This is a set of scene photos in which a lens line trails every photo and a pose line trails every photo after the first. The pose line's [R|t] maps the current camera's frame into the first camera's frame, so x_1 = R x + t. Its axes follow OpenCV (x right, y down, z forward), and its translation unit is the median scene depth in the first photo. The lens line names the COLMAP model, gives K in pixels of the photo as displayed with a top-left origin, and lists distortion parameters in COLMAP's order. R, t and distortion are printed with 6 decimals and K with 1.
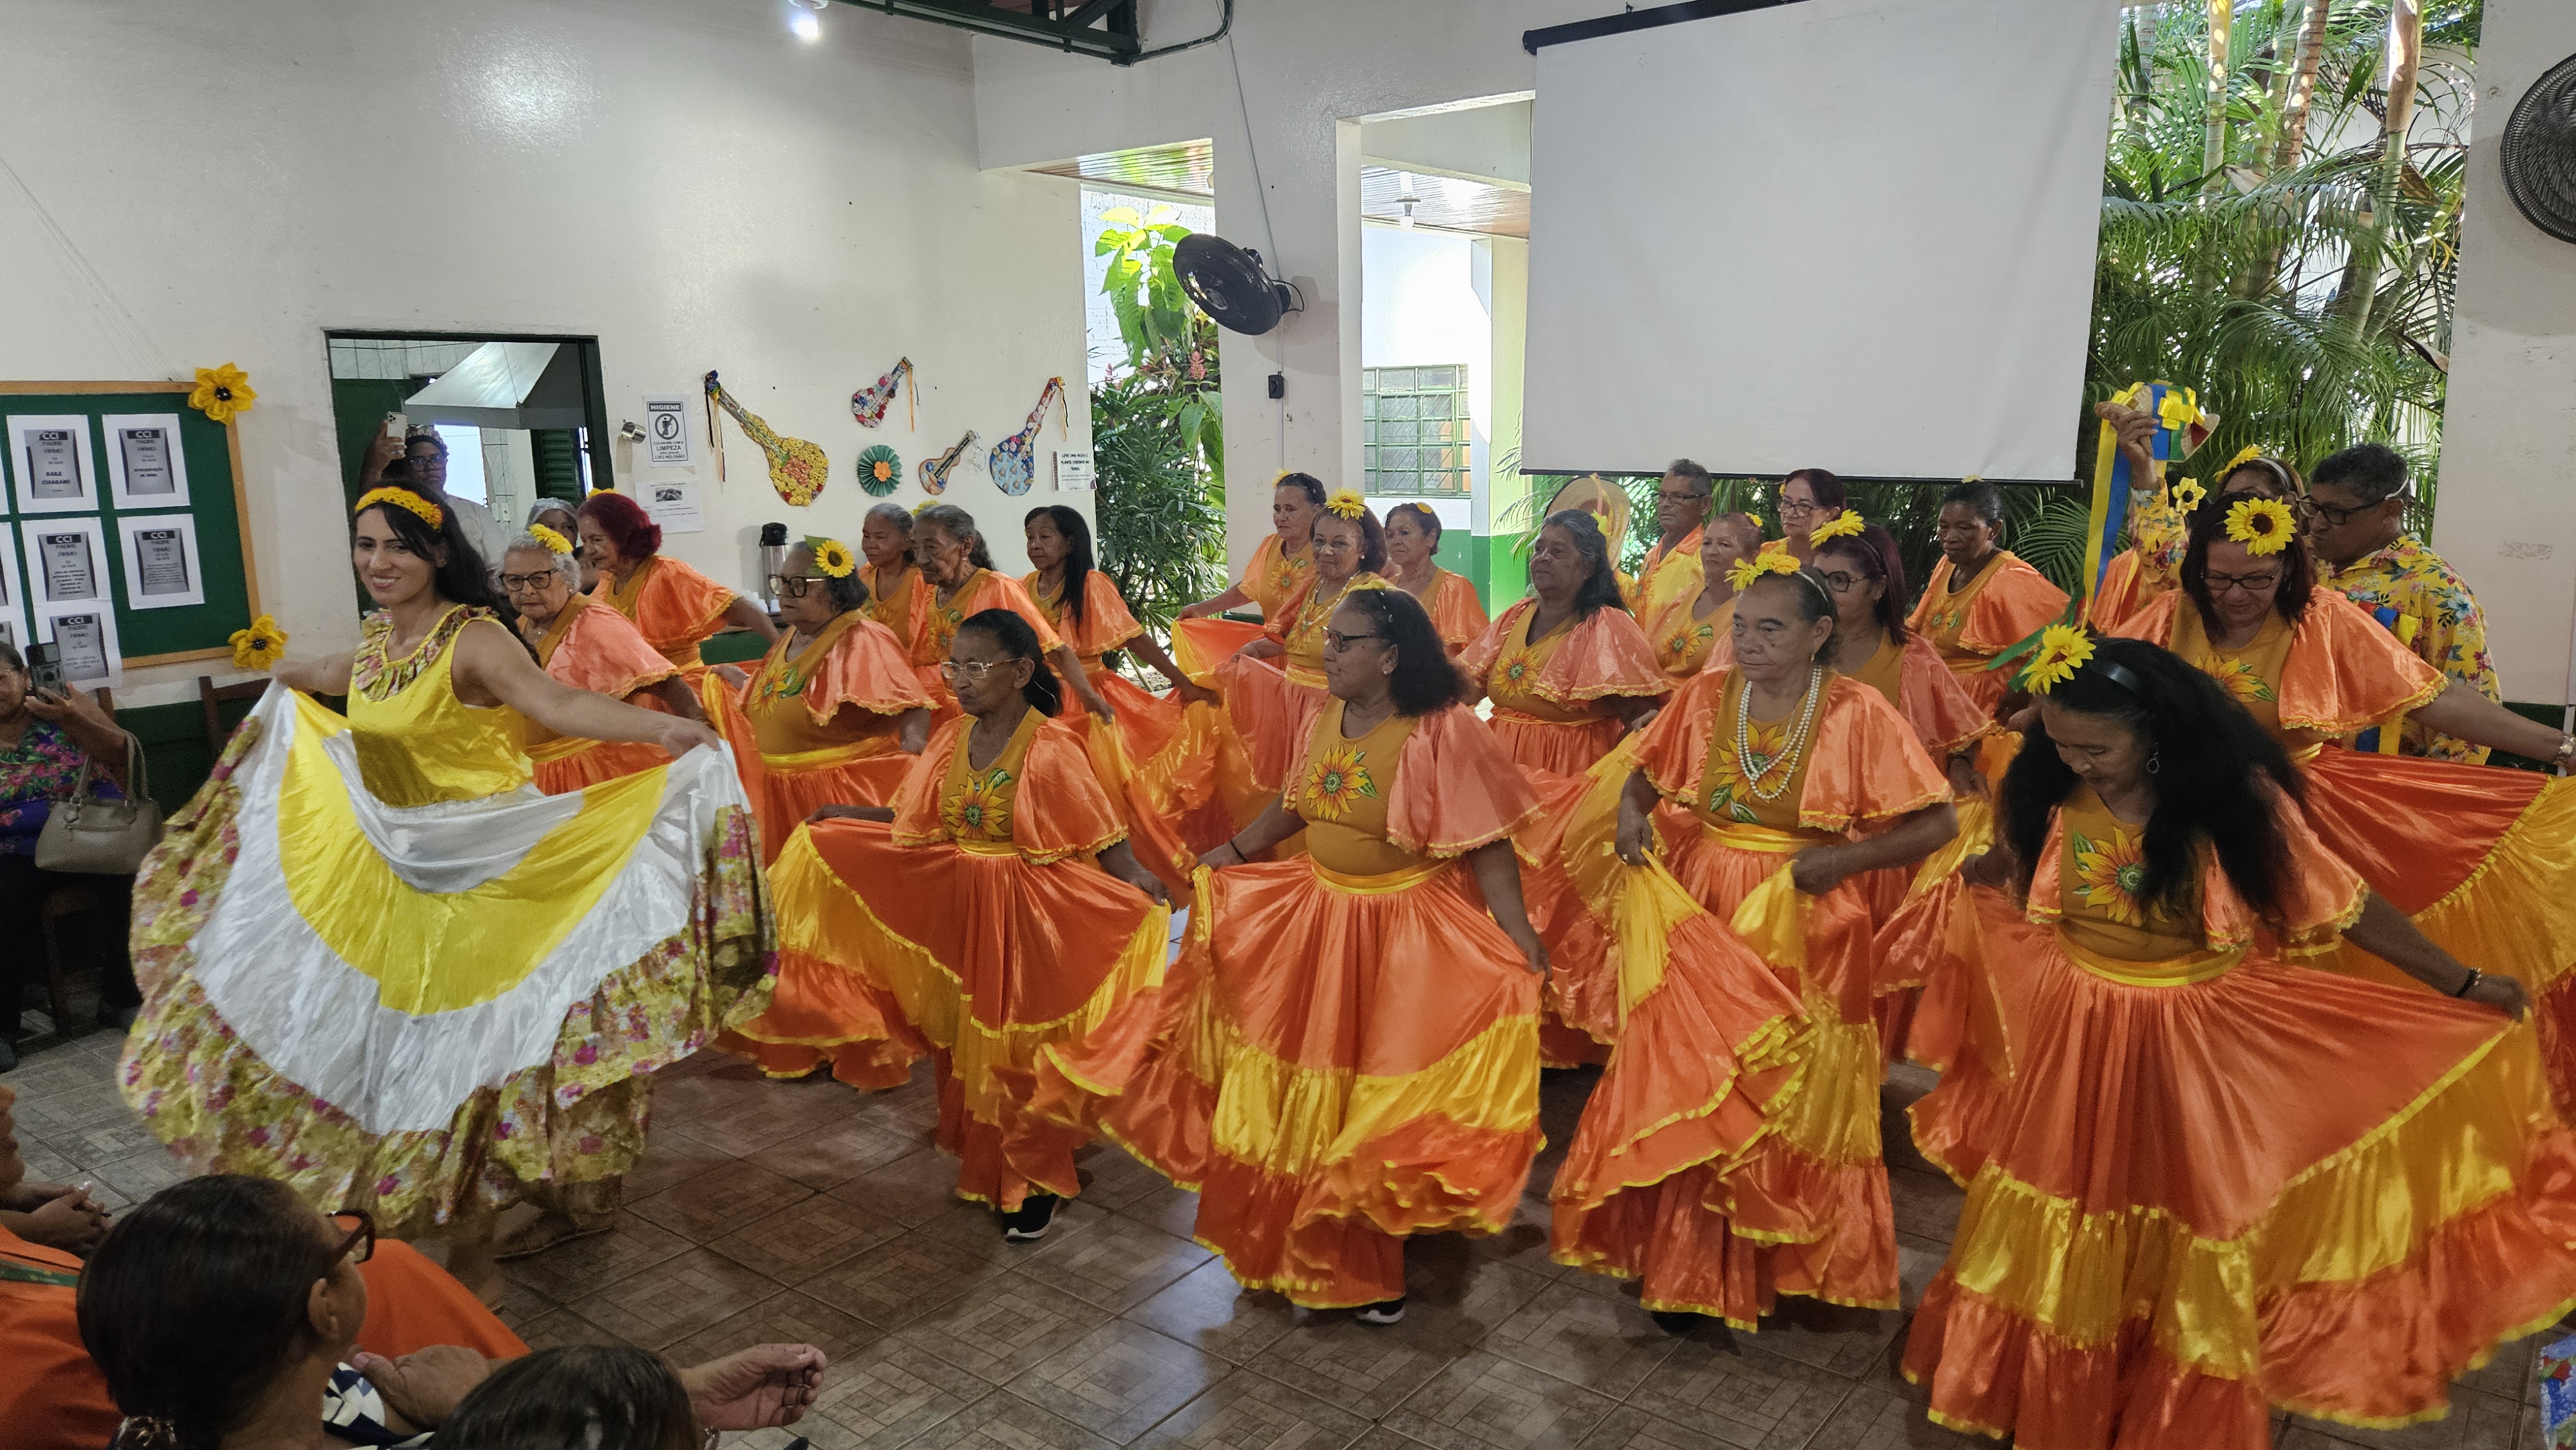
lens RADIAL K [[1709.4, 0, 1308.1], [0, 1709.4, 718.8], [0, 0, 1]] dist [0.058825, -0.046283]
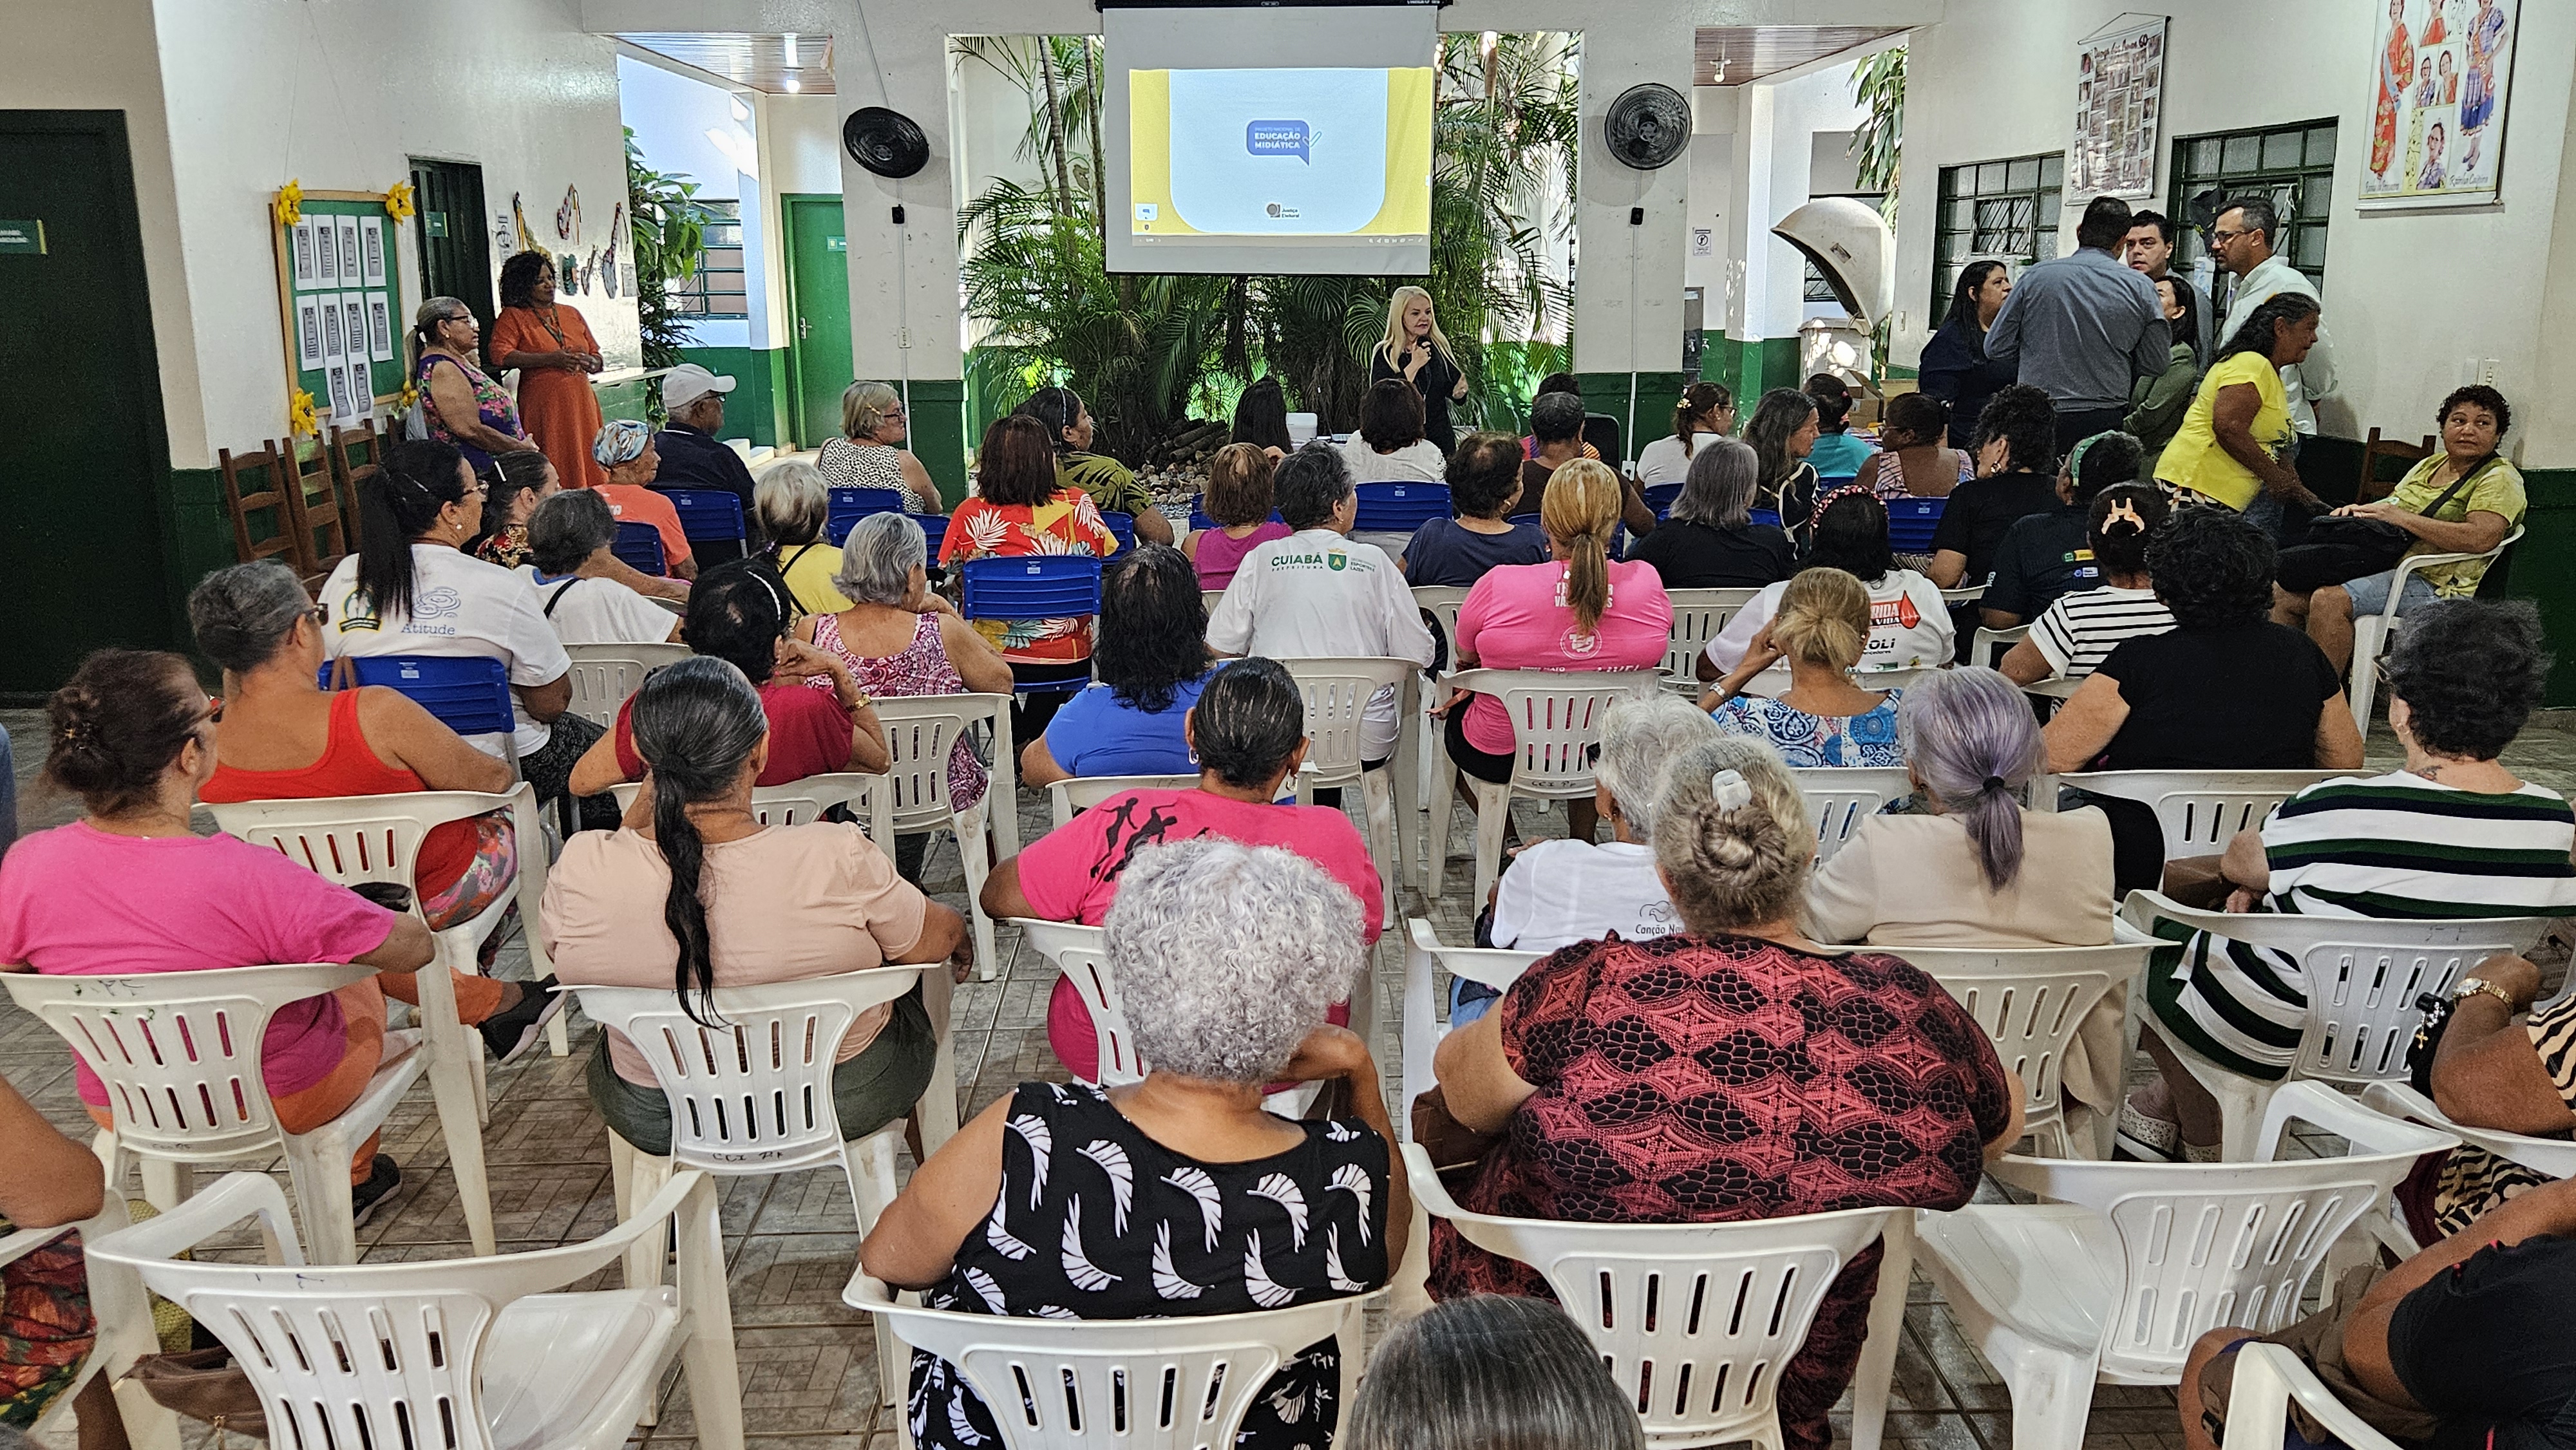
lens RADIAL K [[2109.4, 0, 1293.3], [0, 2109.4, 737.4], [0, 0, 1]] dist [0.065086, -0.006617]
pose [[0.767074, -0.133594, 0.627495, -0.954987], [0.108507, 0.991004, 0.078343, 0.136999], [-0.632317, 0.007993, 0.774669, -0.586206]]
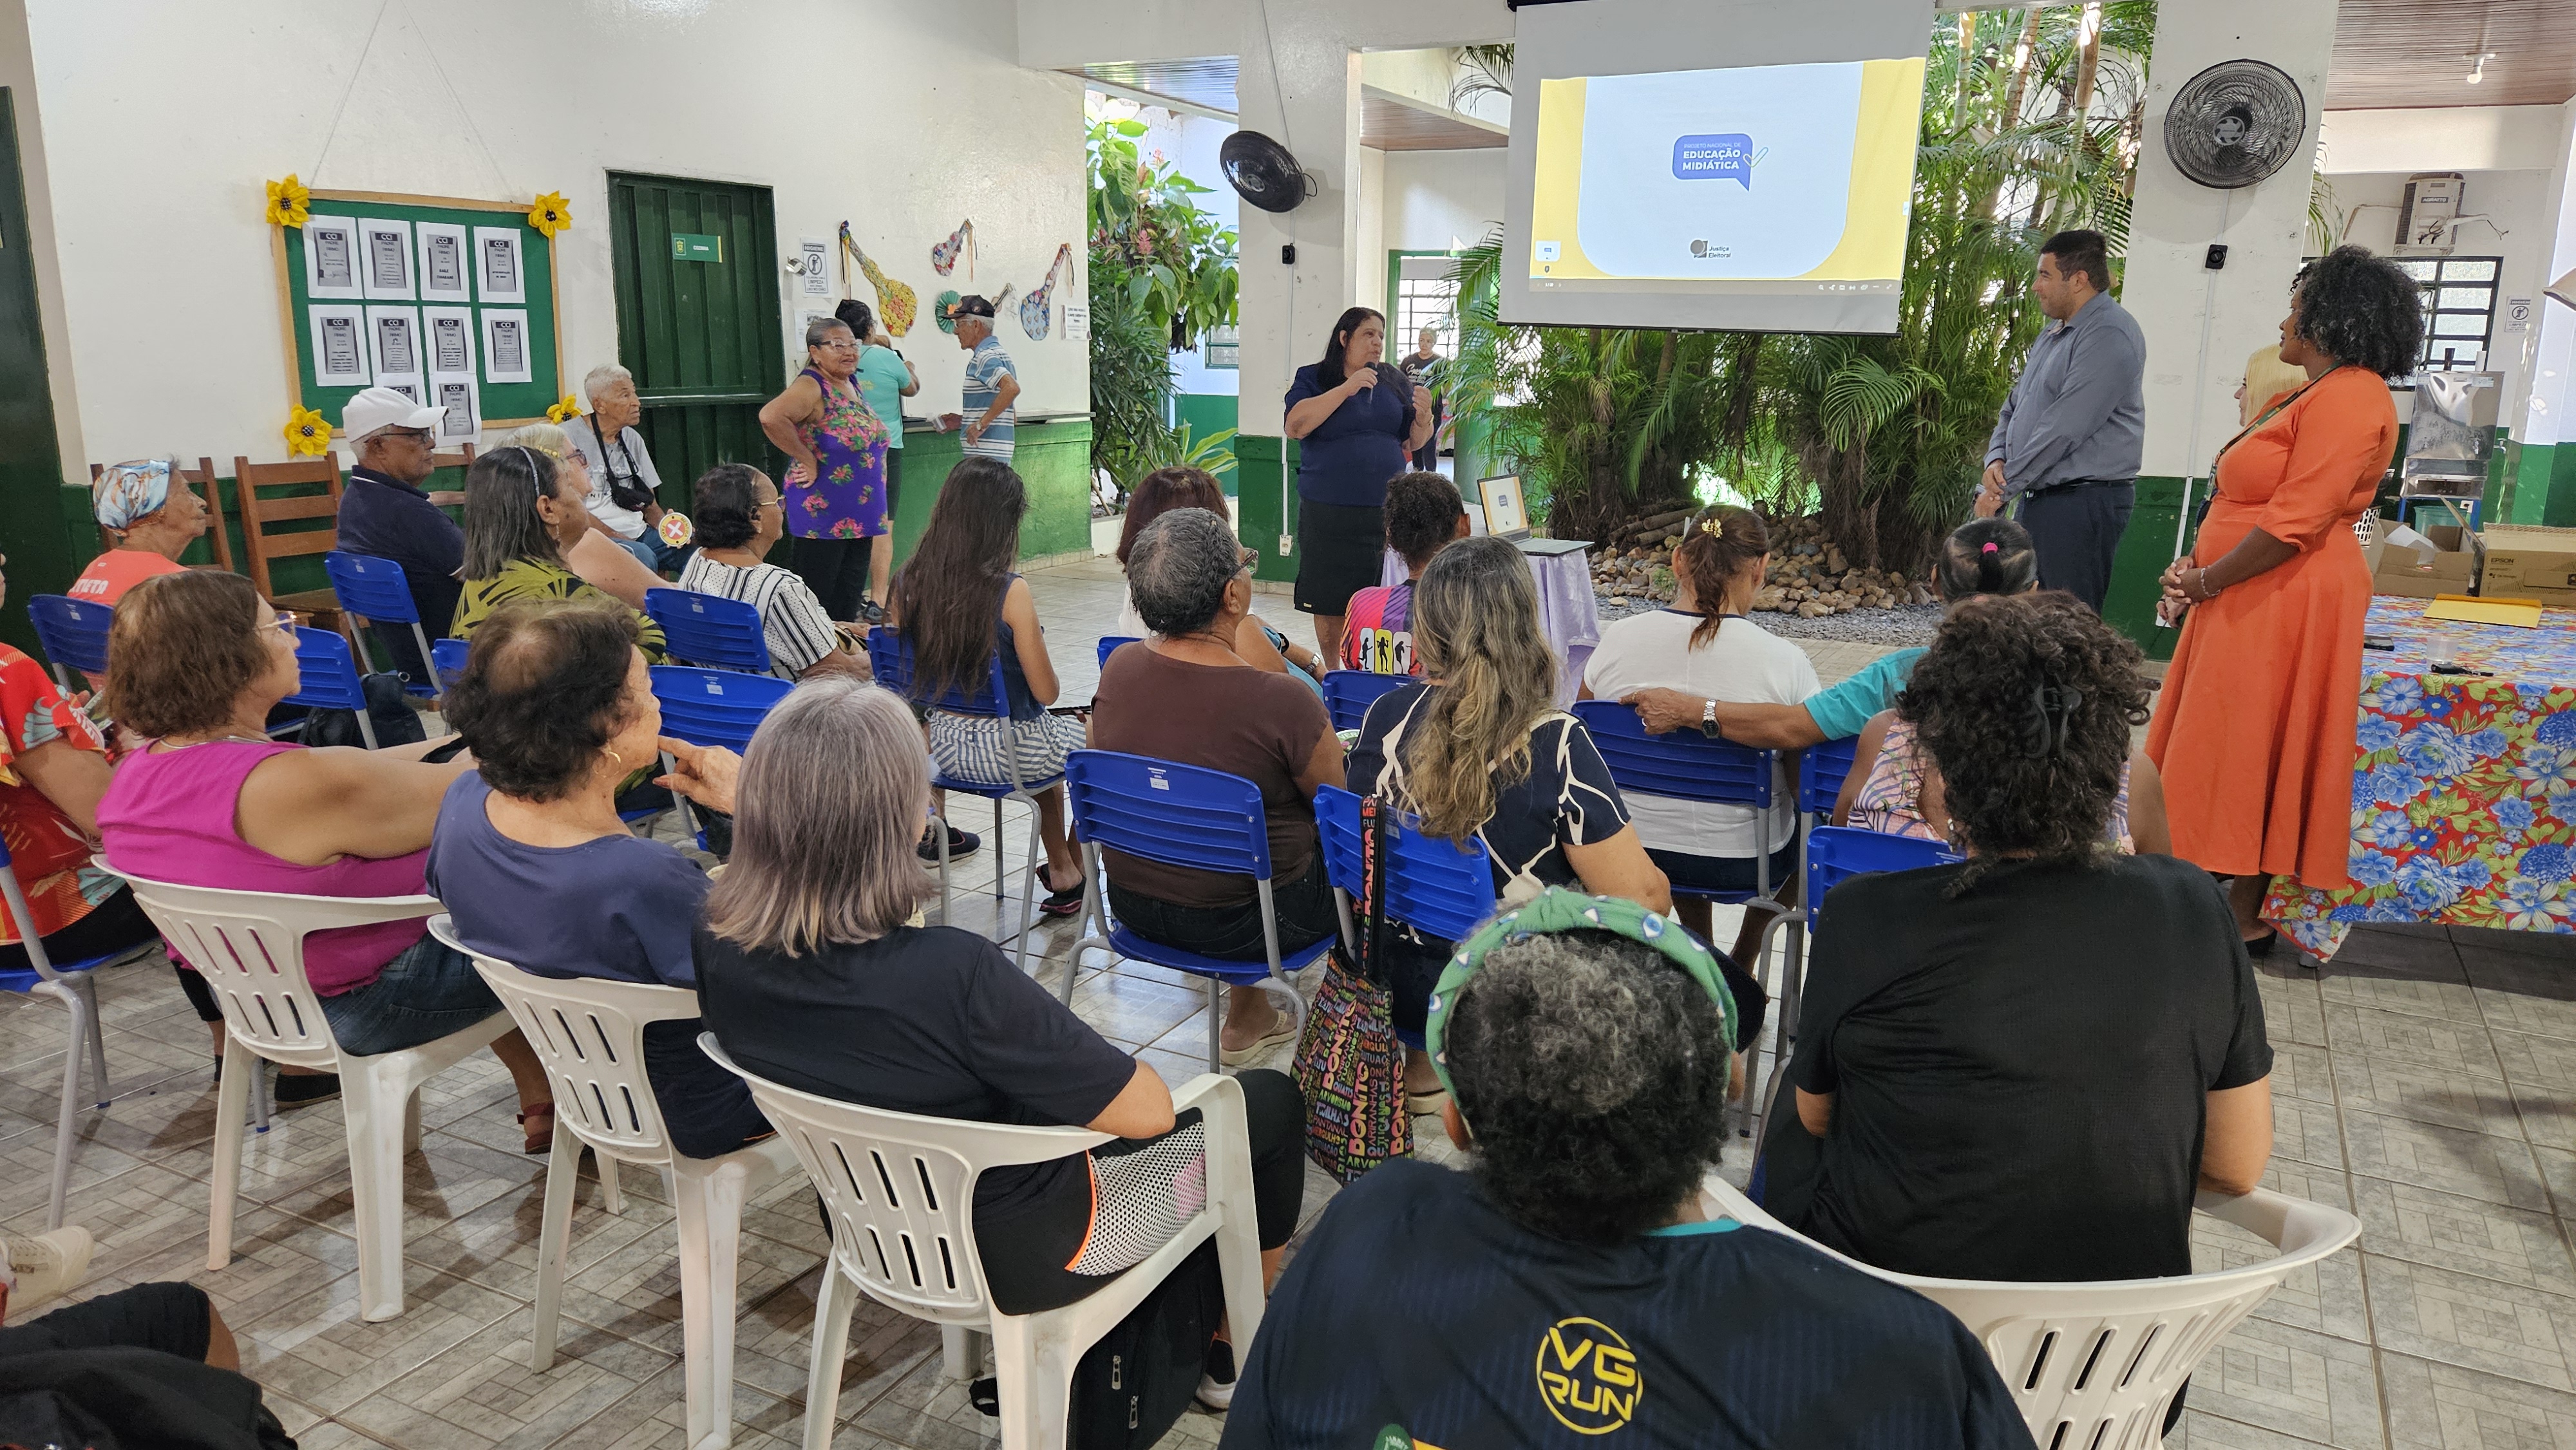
lens RADIAL K [[1709.4, 0, 1305.4], [0, 1709.4, 710.4], [0, 0, 1]] dist [0.058825, -0.046283]
pose [[0.982774, -0.004632, 0.184755, -0.252019], [-0.003377, 0.999069, 0.043013, 0.095117], [-0.184782, -0.042896, 0.981843, -0.290755]]
